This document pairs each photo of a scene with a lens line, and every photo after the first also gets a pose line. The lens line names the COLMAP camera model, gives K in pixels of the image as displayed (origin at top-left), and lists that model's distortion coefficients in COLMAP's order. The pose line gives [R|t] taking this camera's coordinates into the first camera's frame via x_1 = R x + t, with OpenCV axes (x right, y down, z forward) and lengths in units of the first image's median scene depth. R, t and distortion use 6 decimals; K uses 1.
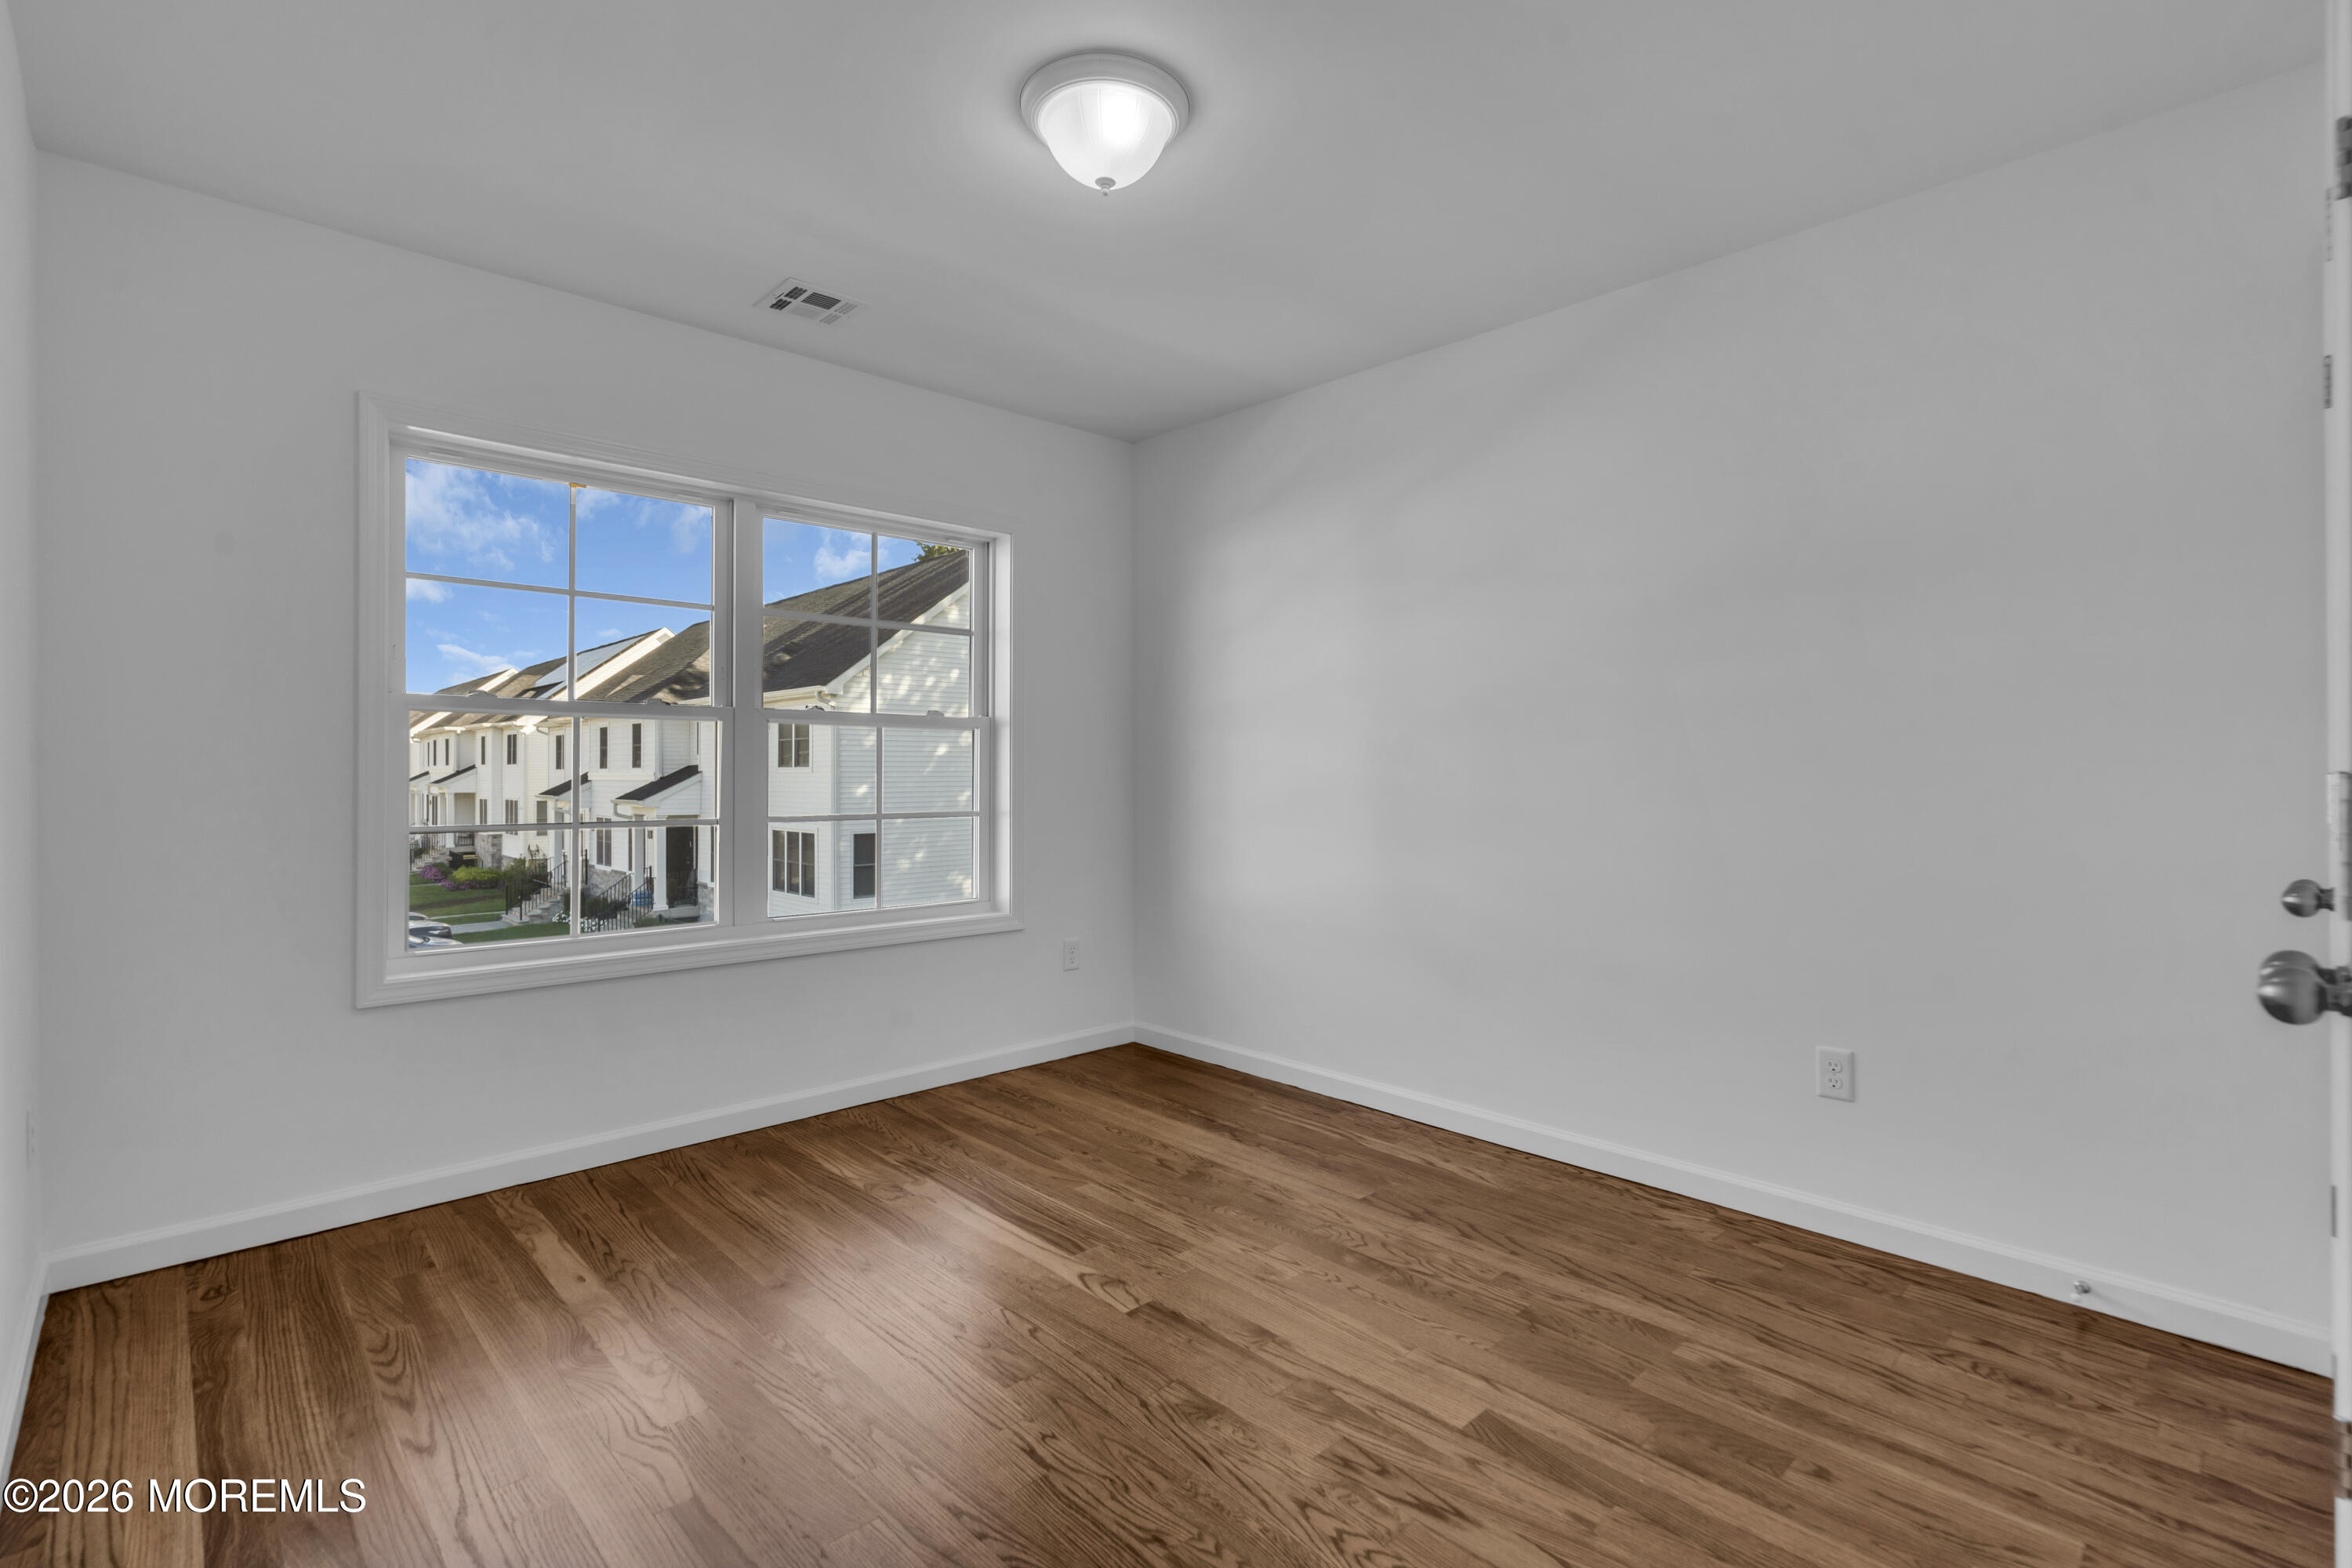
lens RADIAL K [[1086.3, 0, 1176.0], [0, 1086.3, 784.0], [0, 0, 1]] dist [0.000508, -0.000315]
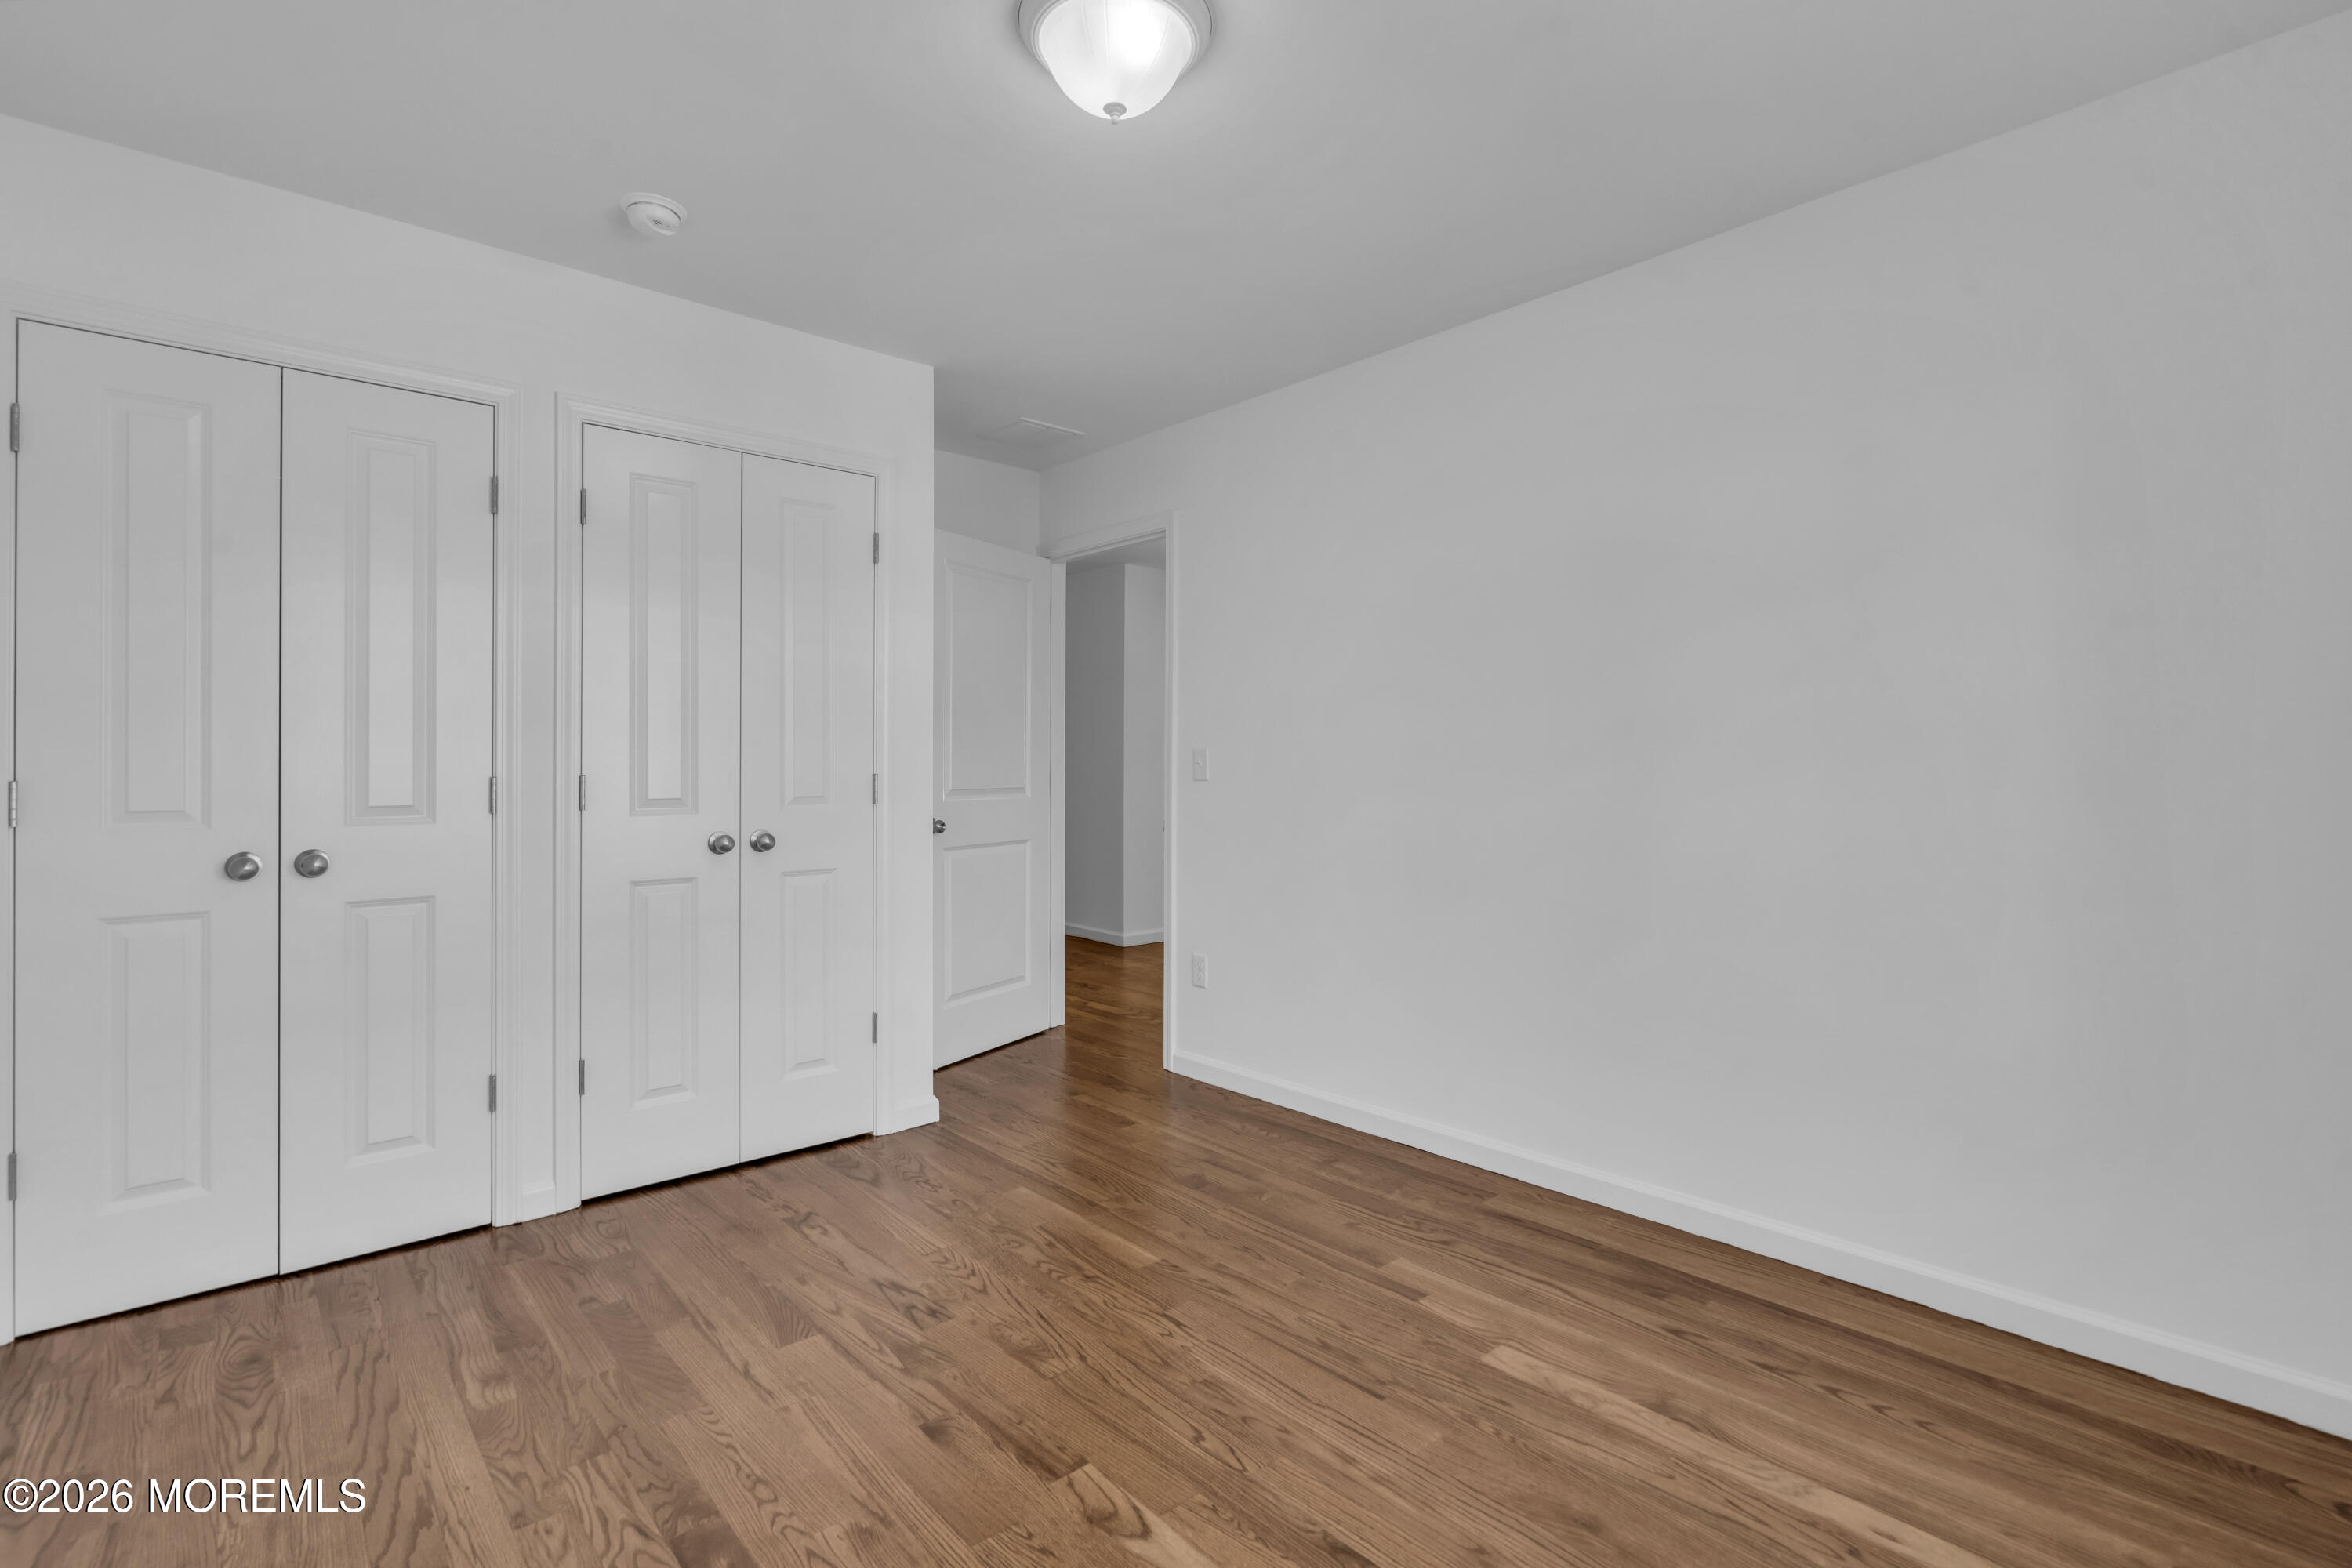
lens RADIAL K [[1127.9, 0, 1175.5], [0, 1127.9, 747.0], [0, 0, 1]] dist [-0.000965, -0.000460]
pose [[-0.999336, 0.002324, 0.036363, -0.160627], [0.002195, 0.999991, -0.003567, -0.038775], [-0.036371, -0.003484, -0.999332, 2.069681]]
